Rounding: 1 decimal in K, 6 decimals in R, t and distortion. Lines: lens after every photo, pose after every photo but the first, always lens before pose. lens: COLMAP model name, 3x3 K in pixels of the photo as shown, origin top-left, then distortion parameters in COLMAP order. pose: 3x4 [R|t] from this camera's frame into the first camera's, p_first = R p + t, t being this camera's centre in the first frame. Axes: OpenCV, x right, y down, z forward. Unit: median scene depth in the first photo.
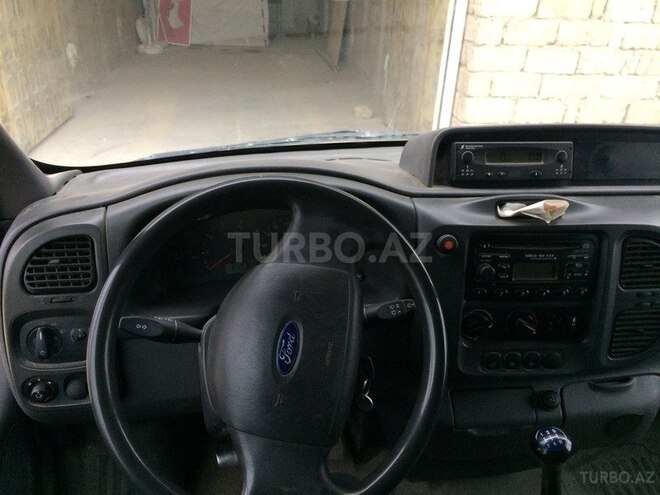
lens RADIAL K [[552.3, 0, 323.4], [0, 552.3, 248.0], [0, 0, 1]] dist [0.056177, -0.091013]
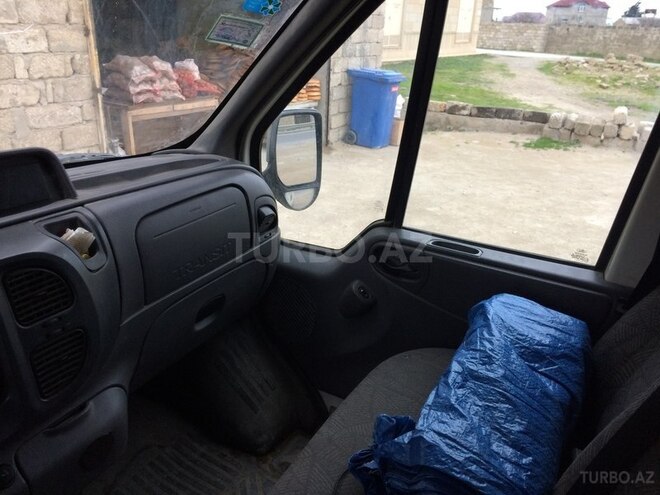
lens RADIAL K [[552.3, 0, 323.4], [0, 552.3, 248.0], [0, 0, 1]] dist [0.056177, -0.091013]
pose [[0.623060, -0.303214, 0.721011, 0.212259], [0.341594, 0.934734, 0.097905, 0.029284], [-0.703640, 0.185292, 0.685972, -0.004432]]
